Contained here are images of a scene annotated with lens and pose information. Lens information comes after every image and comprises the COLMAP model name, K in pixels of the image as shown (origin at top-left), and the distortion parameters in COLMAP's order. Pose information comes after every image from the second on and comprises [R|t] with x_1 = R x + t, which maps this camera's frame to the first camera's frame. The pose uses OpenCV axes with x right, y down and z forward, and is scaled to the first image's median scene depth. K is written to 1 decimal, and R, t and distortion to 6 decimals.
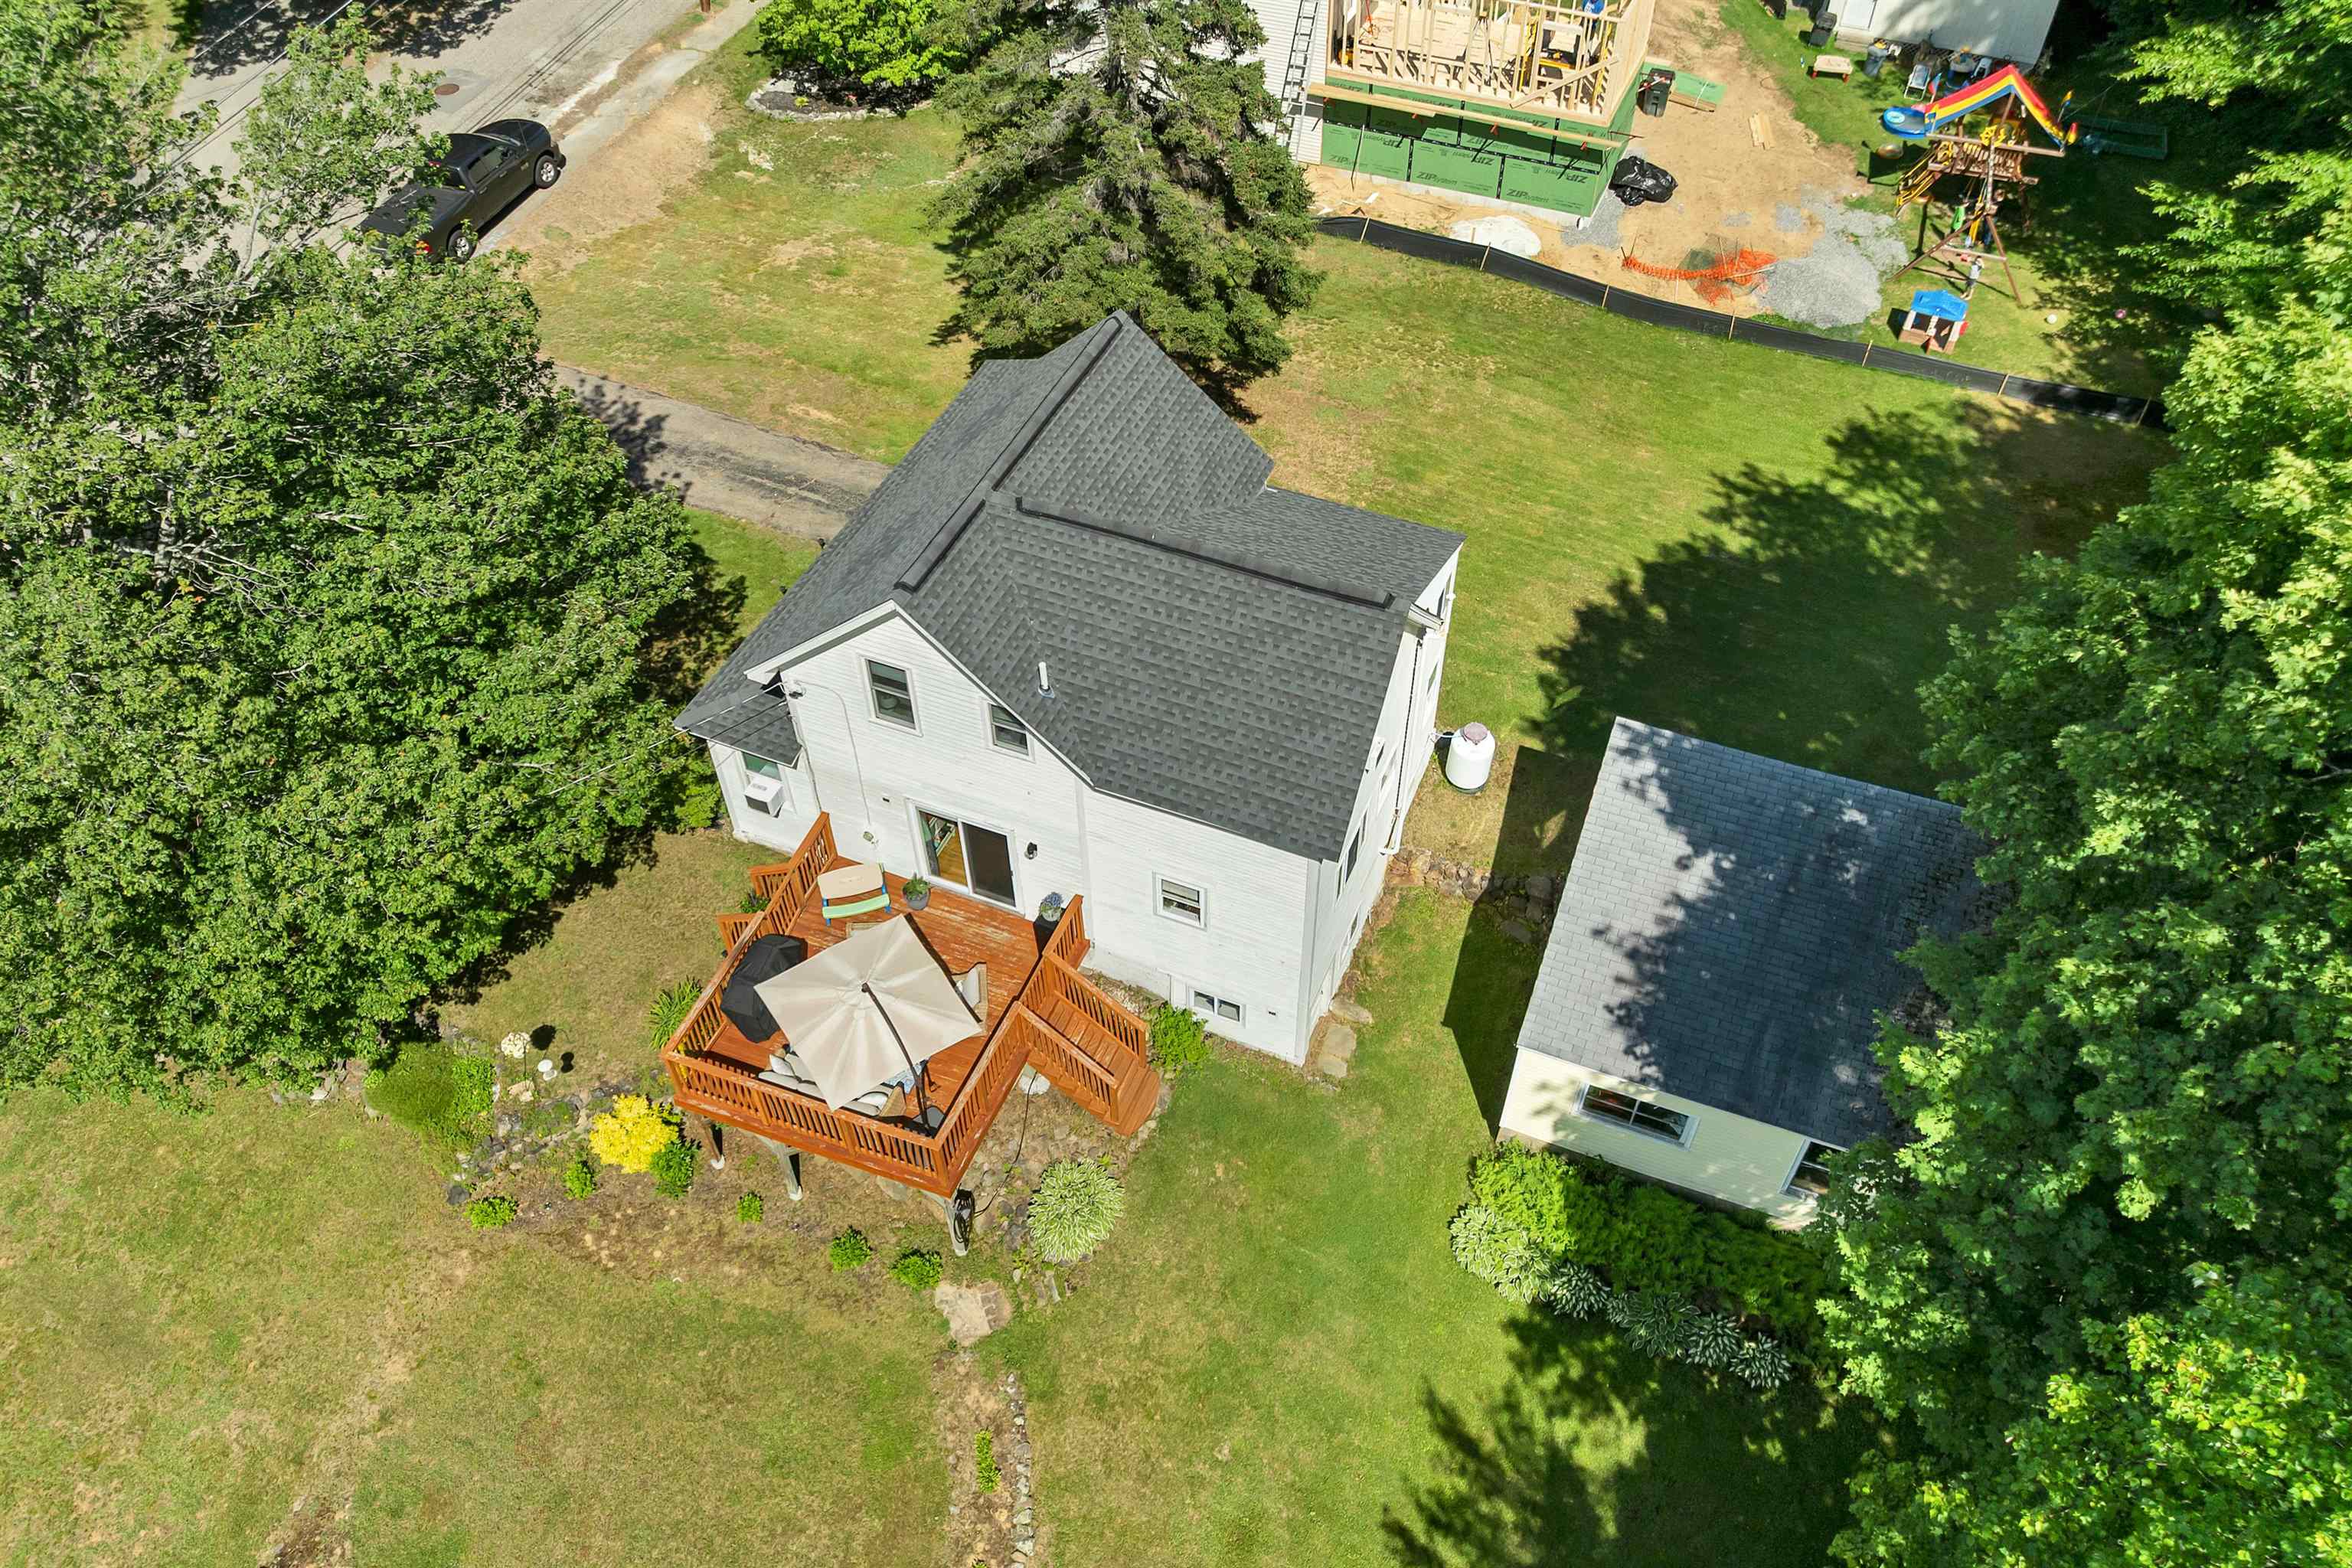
lens RADIAL K [[1698.3, 0, 1200.3], [0, 1698.3, 783.4], [0, 0, 1]] dist [-0.043606, 0.006505]
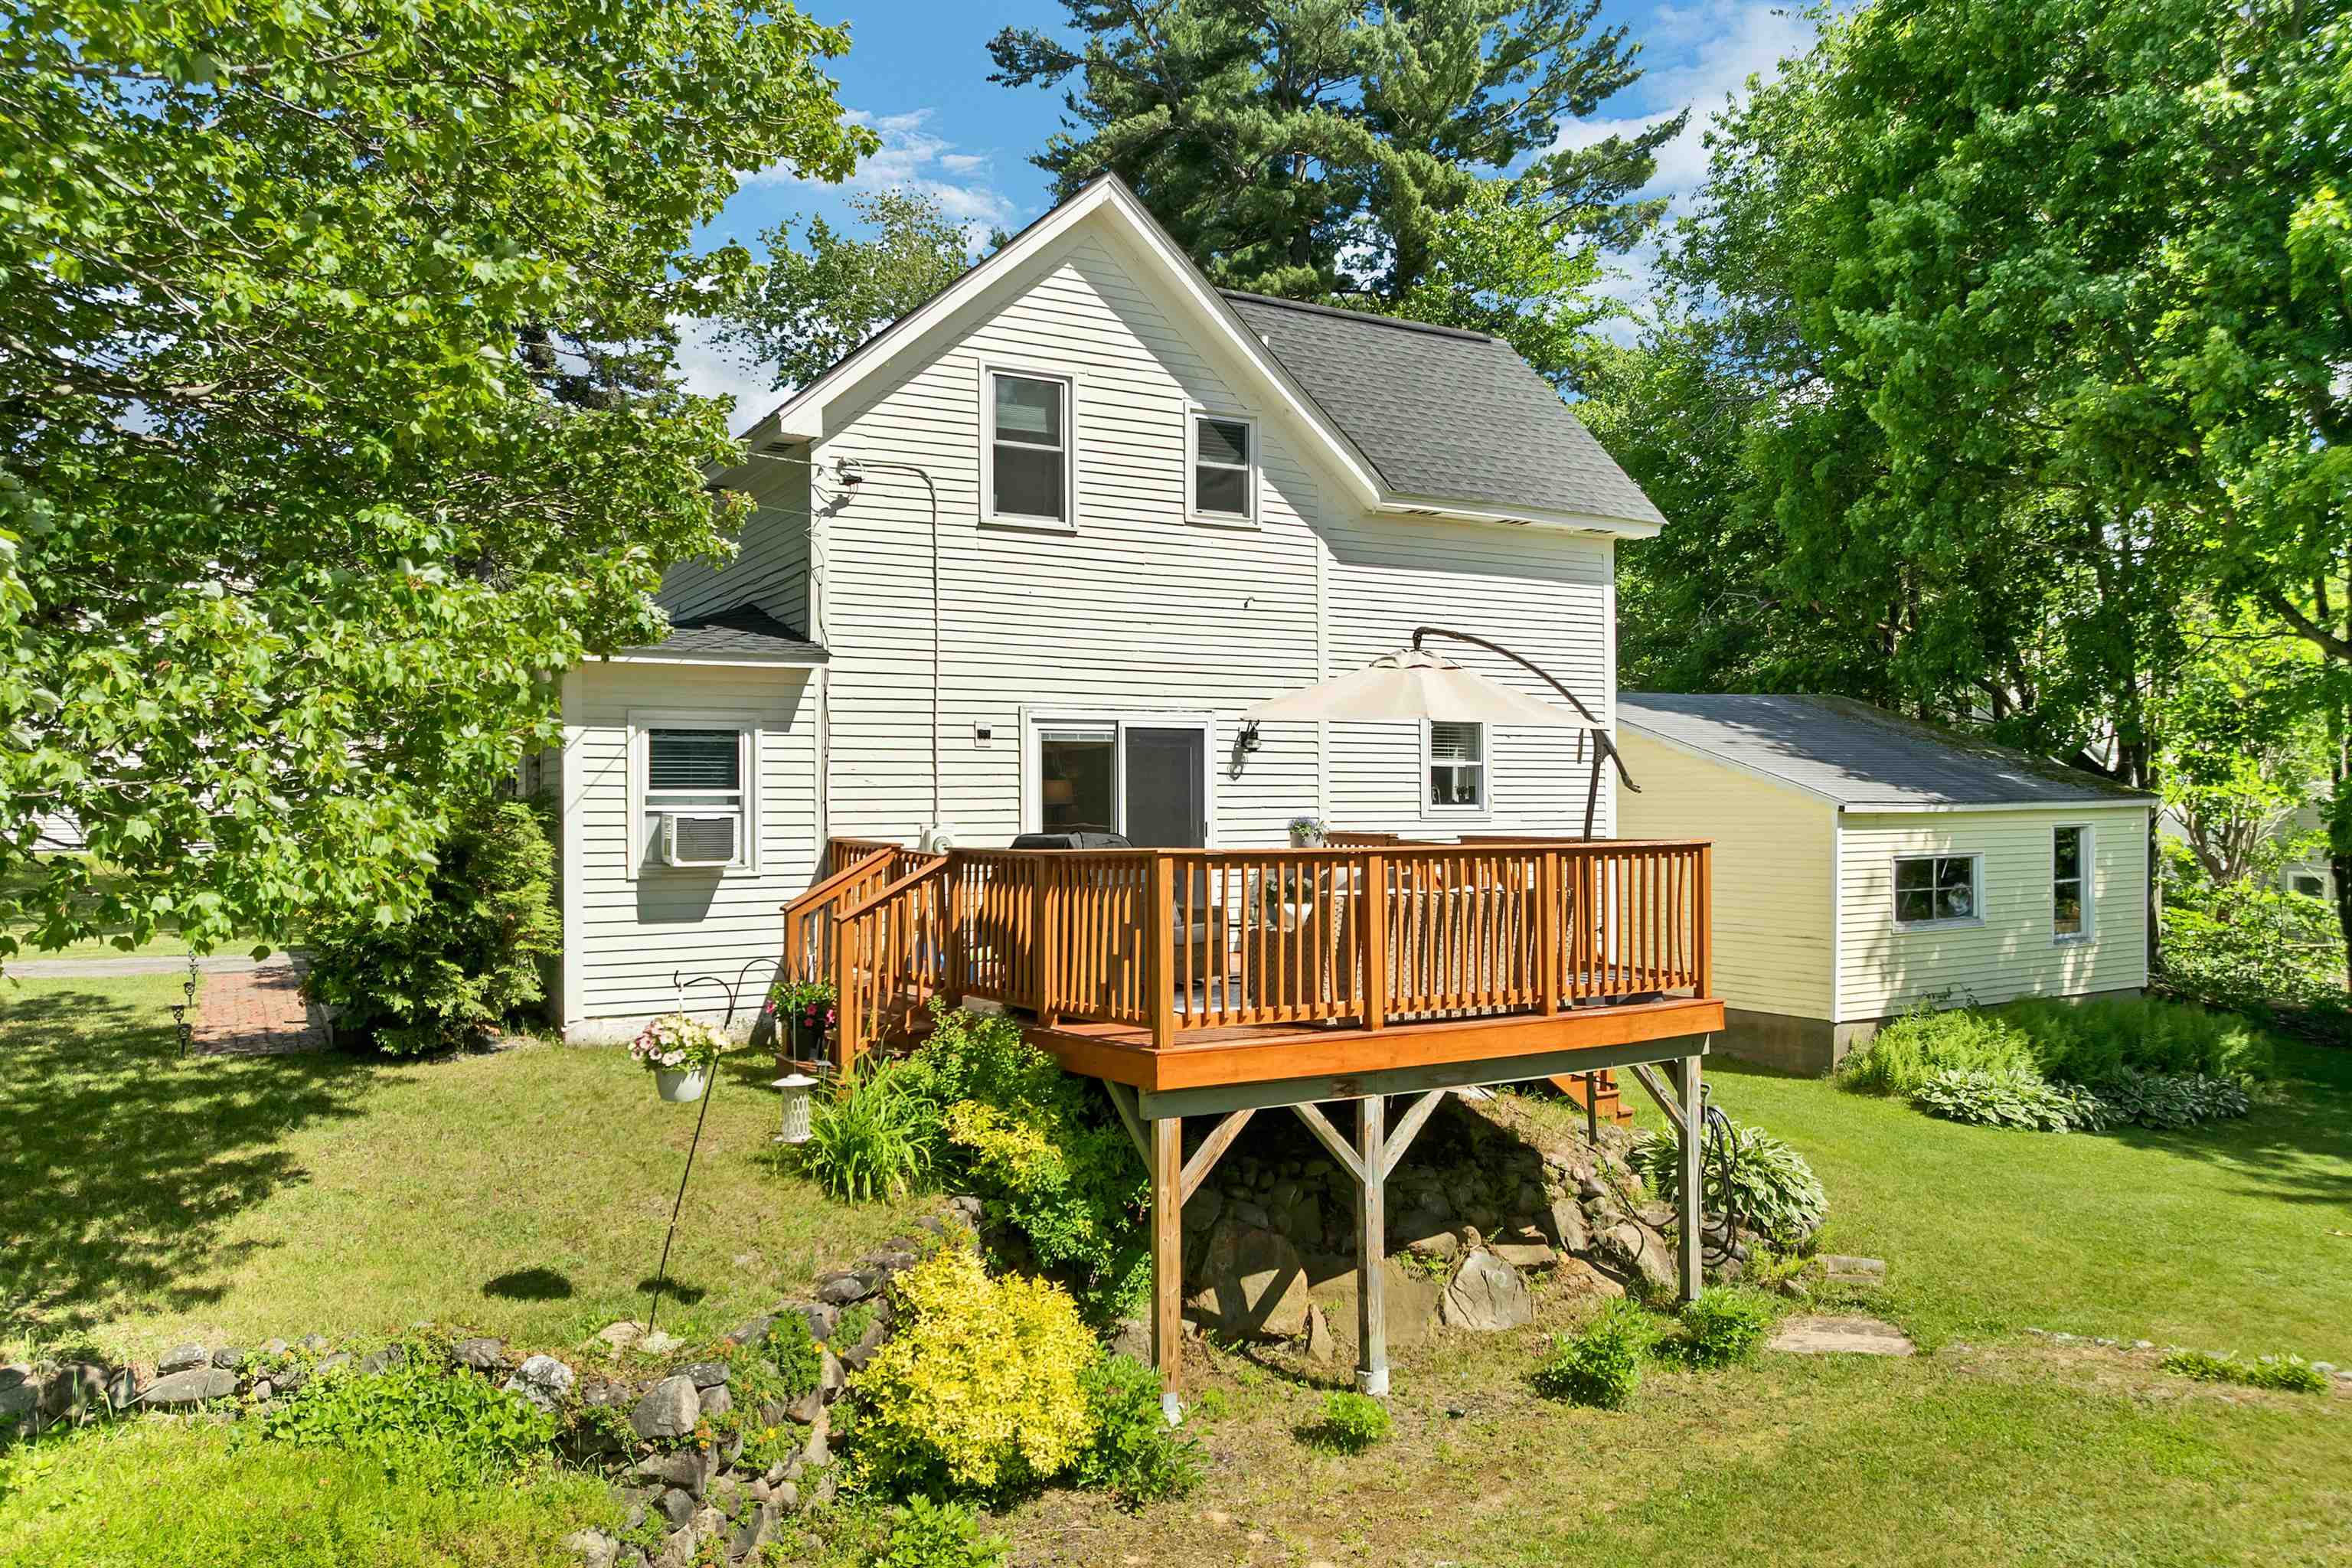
lens RADIAL K [[1698.3, 0, 1181.3], [0, 1698.3, 779.1], [0, 0, 1]] dist [-0.043606, 0.006505]
pose [[0.614171, 0.007055, 0.789141, -0.417717], [0.584332, 0.668035, -0.460745, 0.220316], [-0.530425, 0.744096, 0.406165, 0.561457]]
